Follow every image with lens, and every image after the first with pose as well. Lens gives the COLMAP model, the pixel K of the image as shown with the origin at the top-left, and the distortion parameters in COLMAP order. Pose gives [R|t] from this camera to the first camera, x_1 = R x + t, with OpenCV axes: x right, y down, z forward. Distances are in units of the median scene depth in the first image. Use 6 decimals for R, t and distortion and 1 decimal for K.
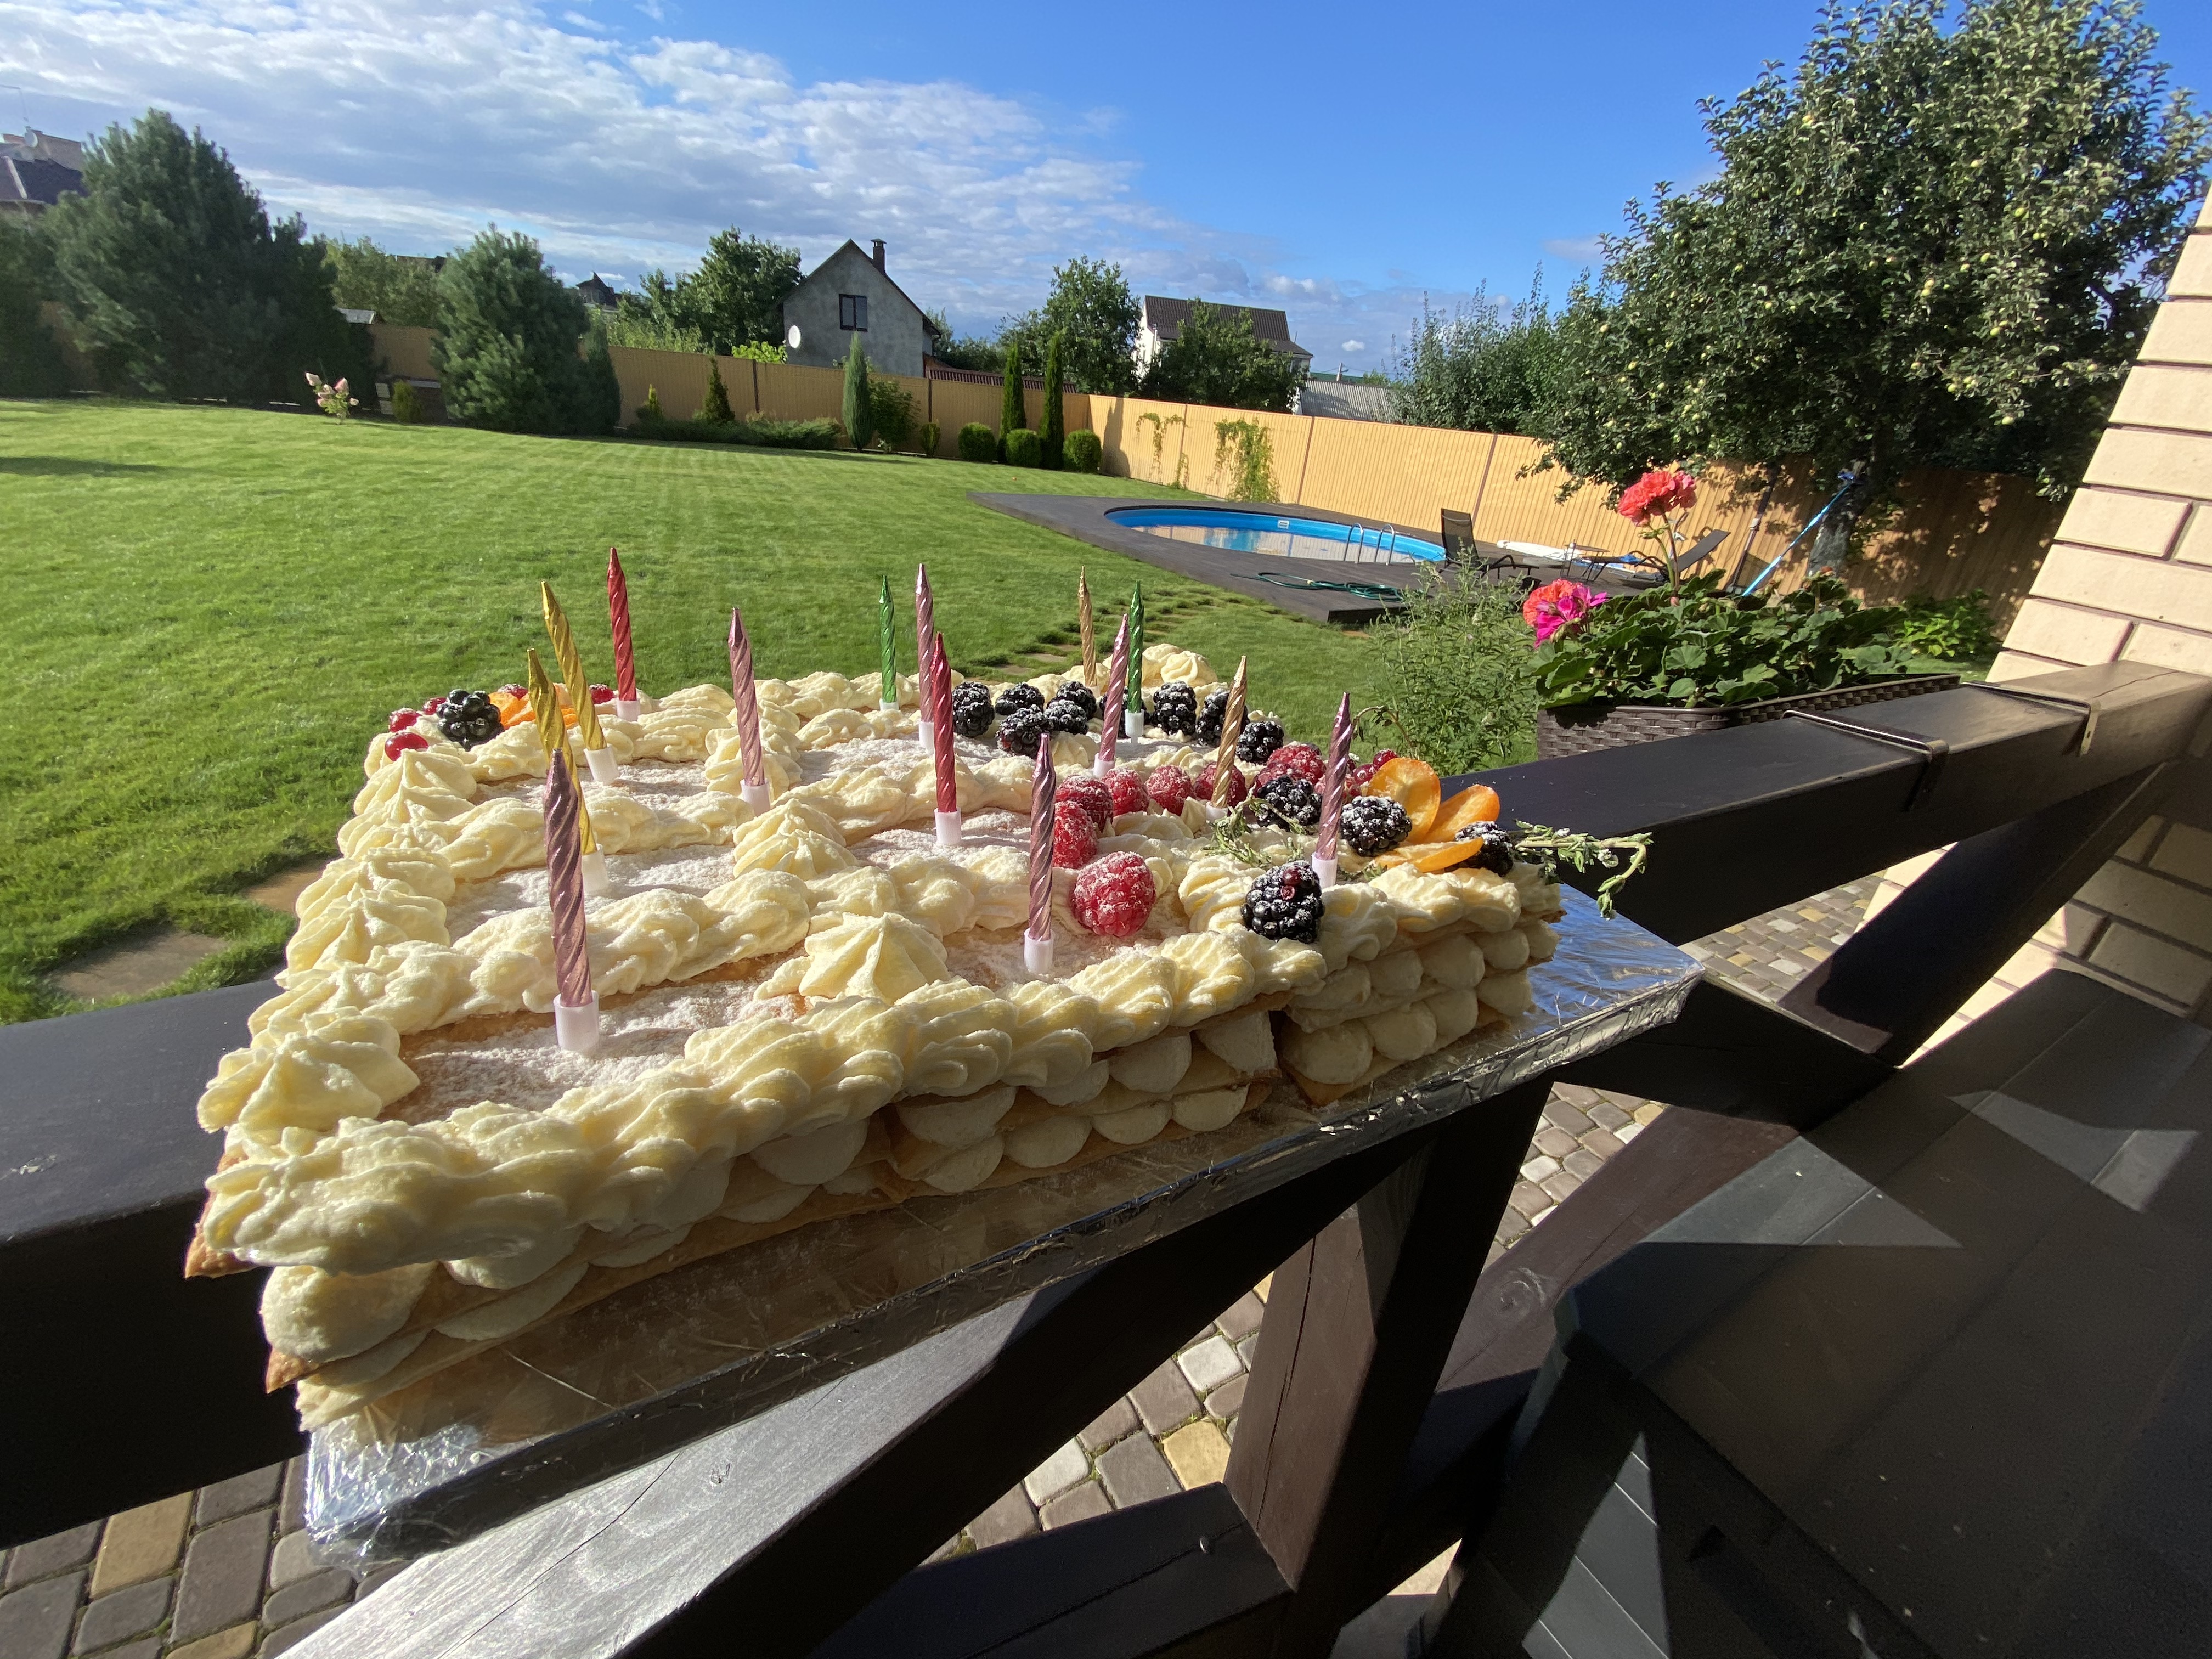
lens RADIAL K [[908.0, 0, 1106.0], [0, 908.0, 829.5], [0, 0, 1]] dist [0.039838, -0.027229]
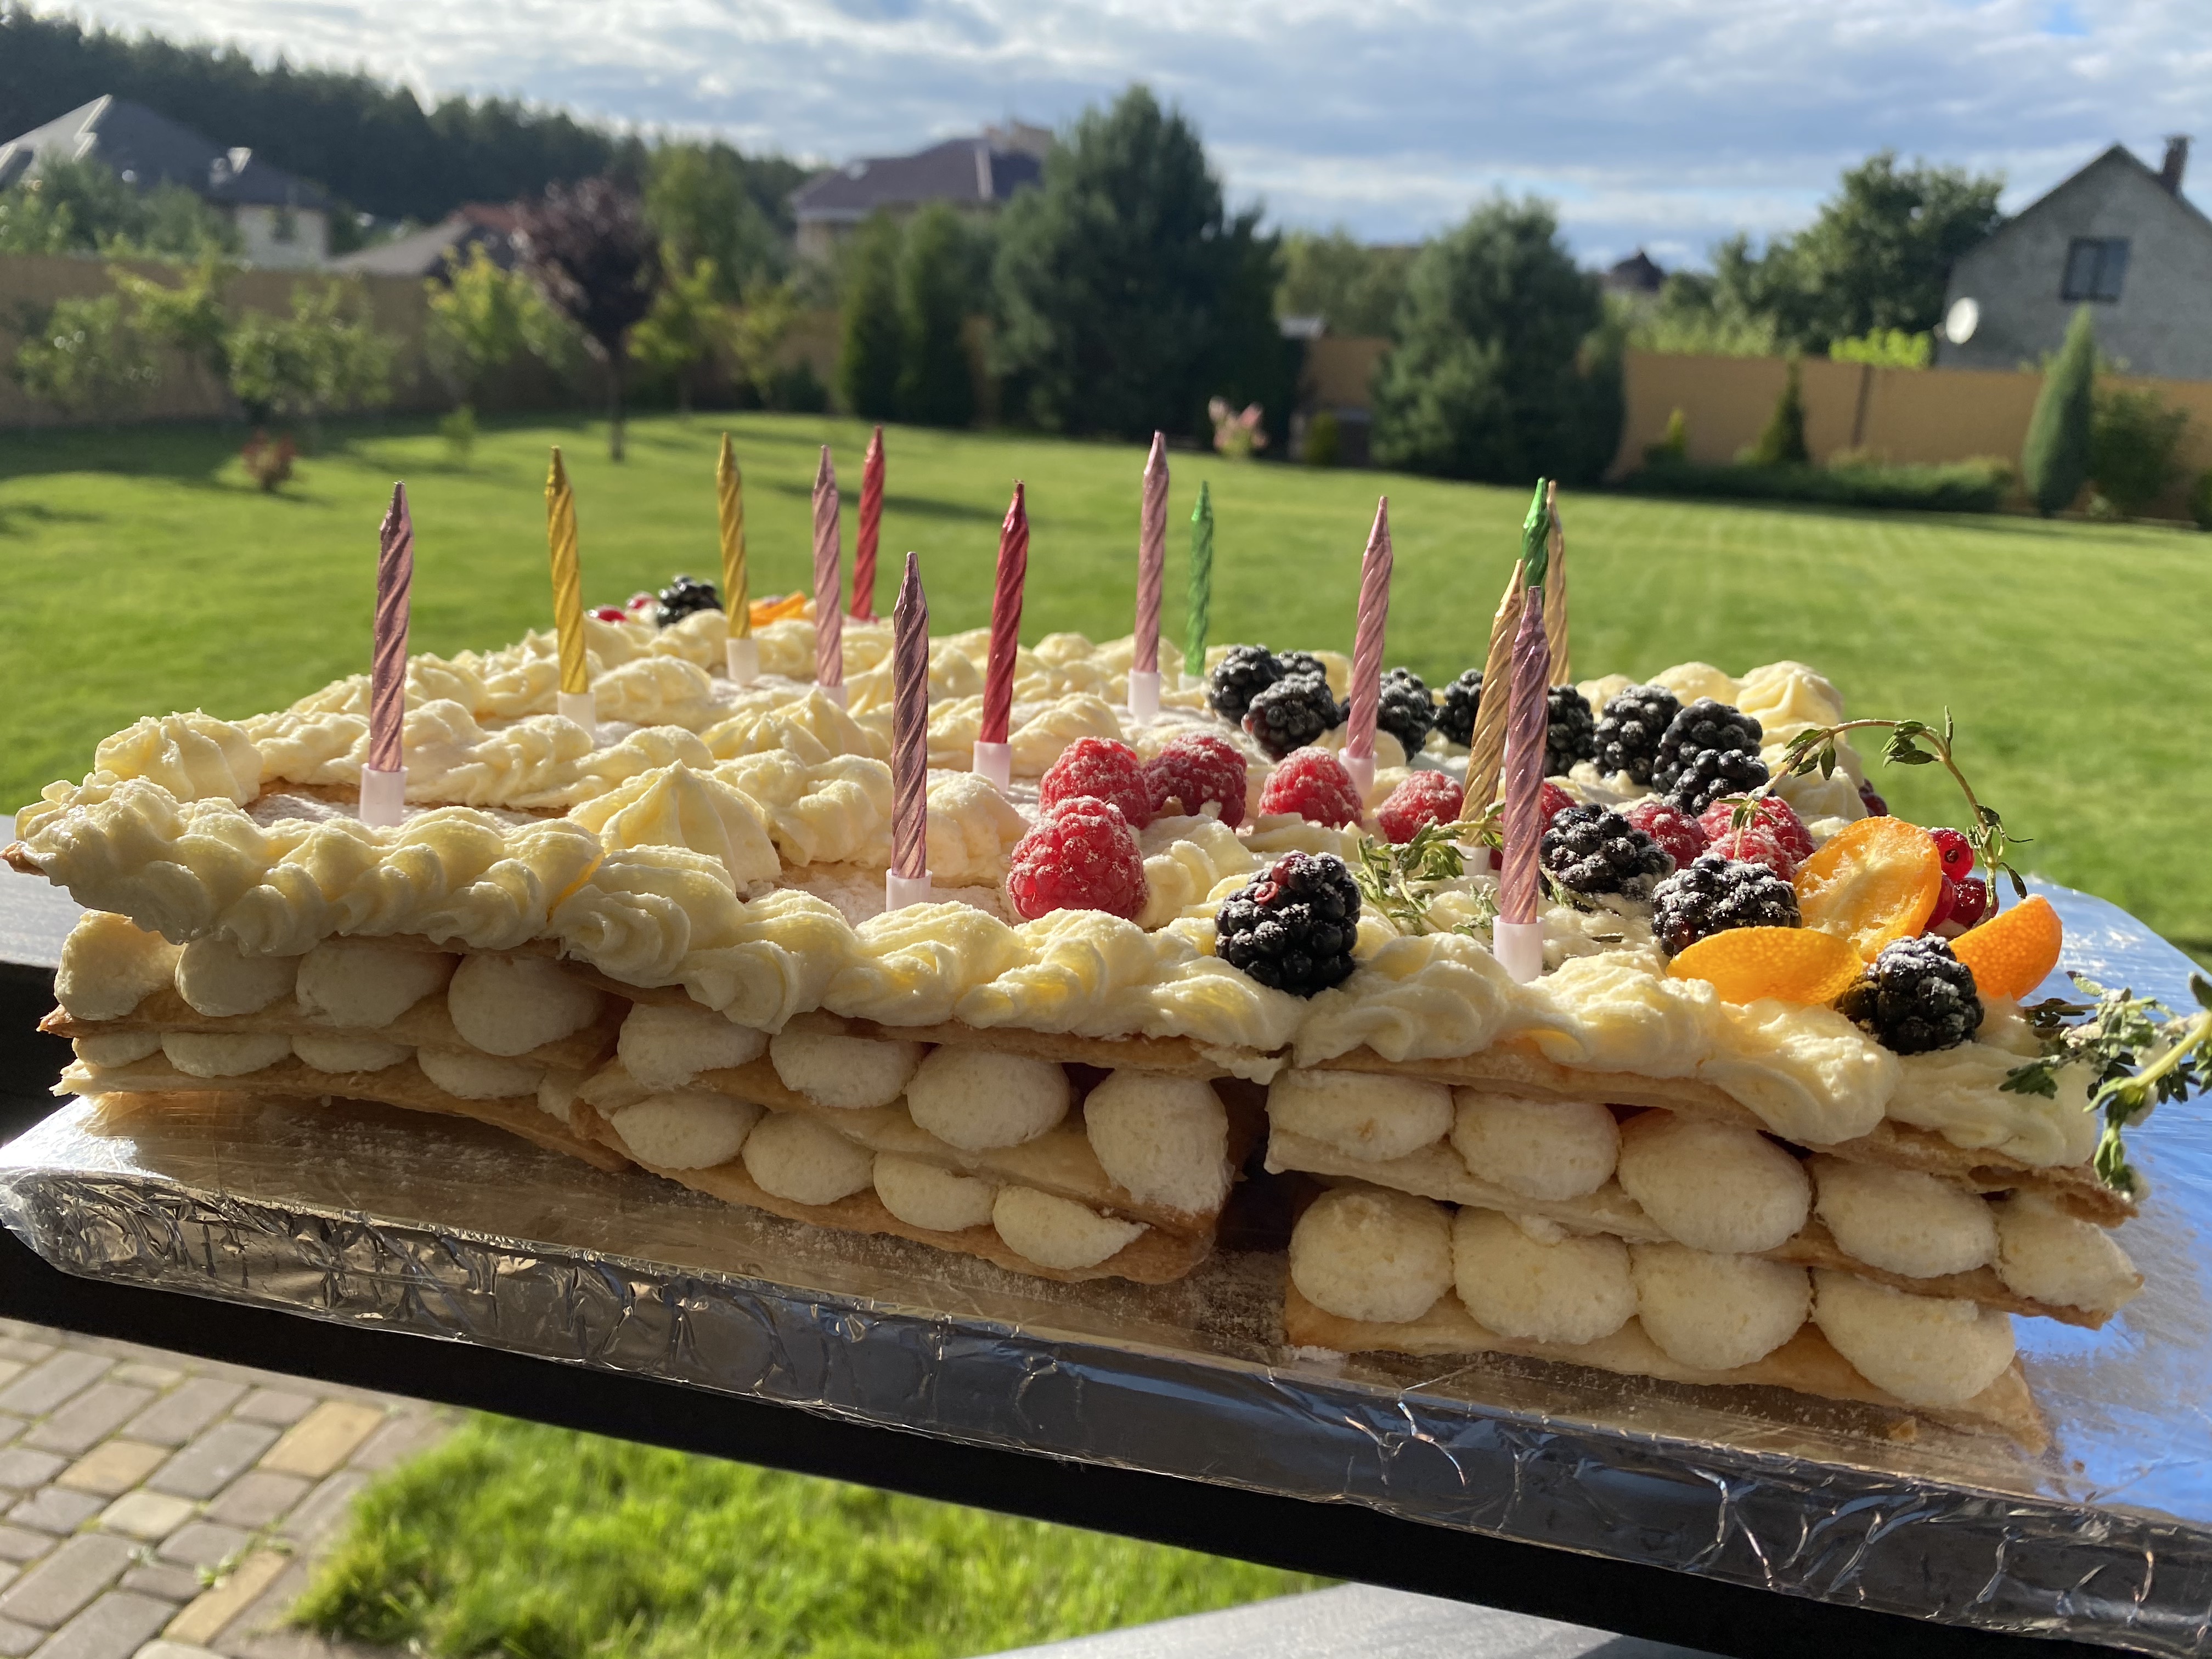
lens RADIAL K [[1787.1, 0, 1106.0], [0, 1787.1, 829.5], [0, 0, 1]] dist [0.000127, -0.003040]
pose [[0.730068, 0.131653, -0.670574, 0.683931], [-0.278772, 0.953284, -0.116348, 0.150209], [0.623929, 0.271879, 0.732662, 0.107078]]
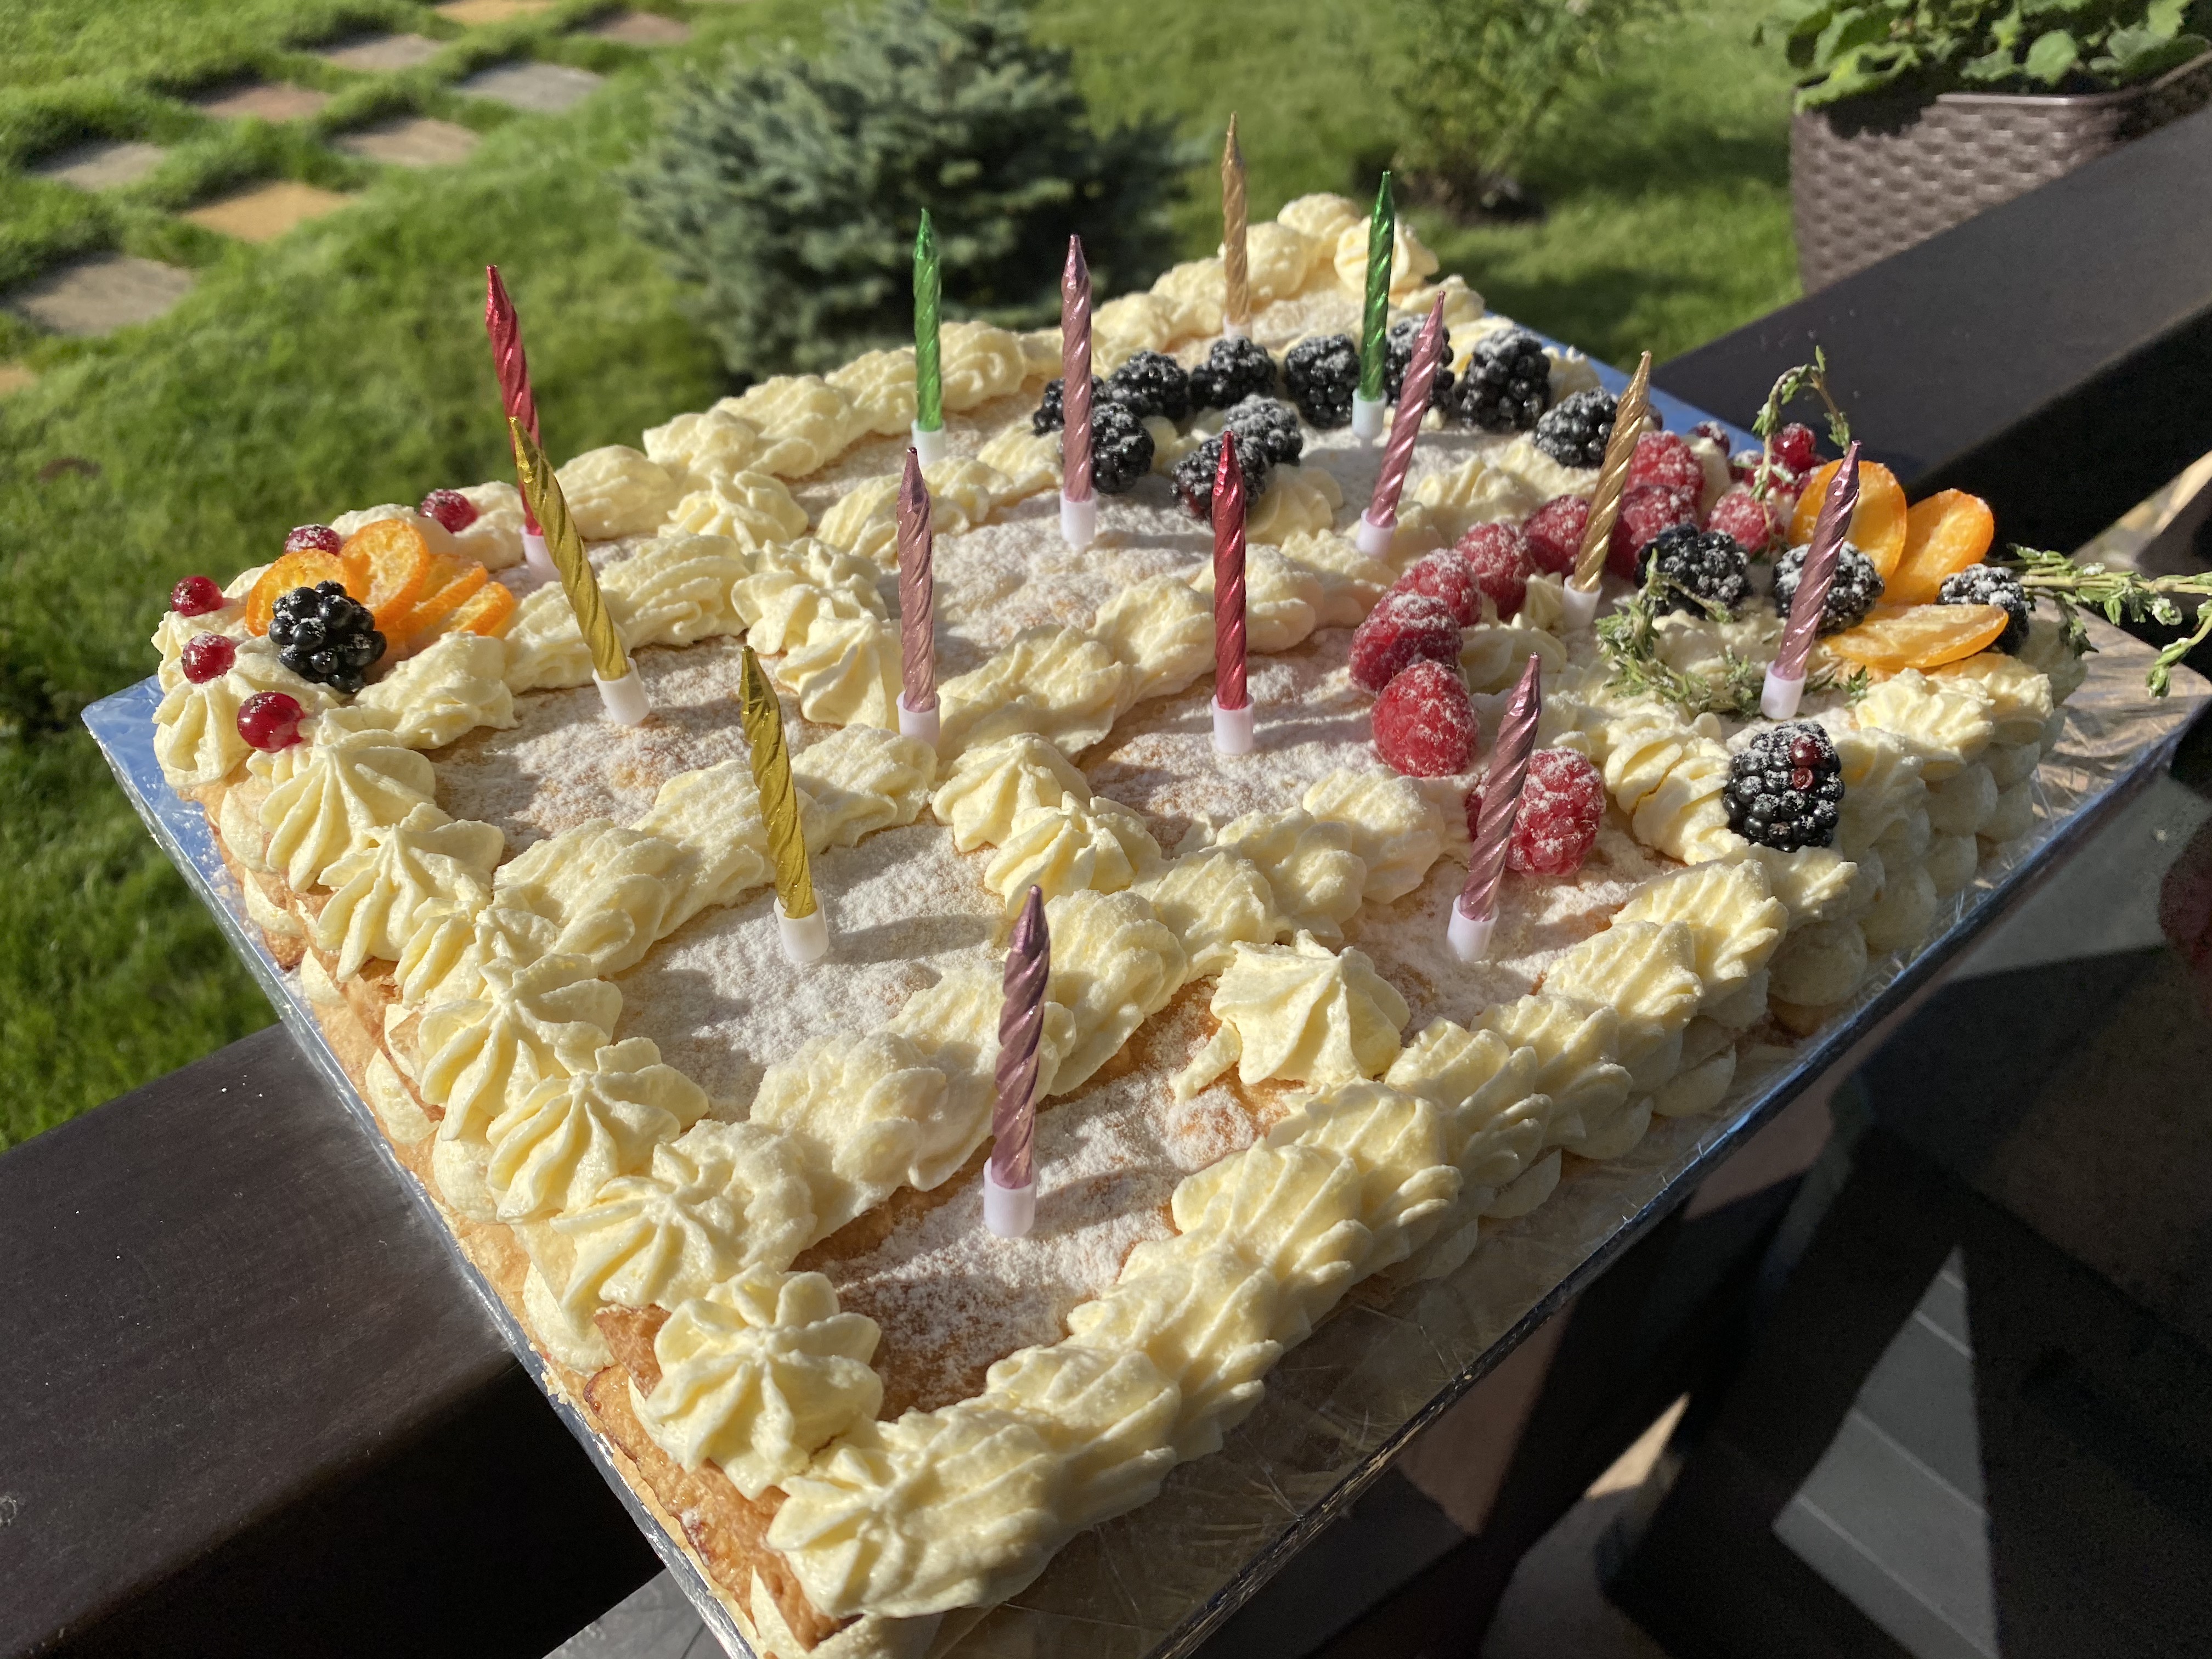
lens RADIAL K [[1788.9, 0, 1106.0], [0, 1788.9, 829.5], [0, 0, 1]] dist [0.139896, -0.531350]
pose [[0.977923, -0.158257, 0.136459, -0.394489], [0.108455, 0.942573, 0.315902, -0.298682], [-0.178616, -0.294128, 0.938928, -0.138615]]
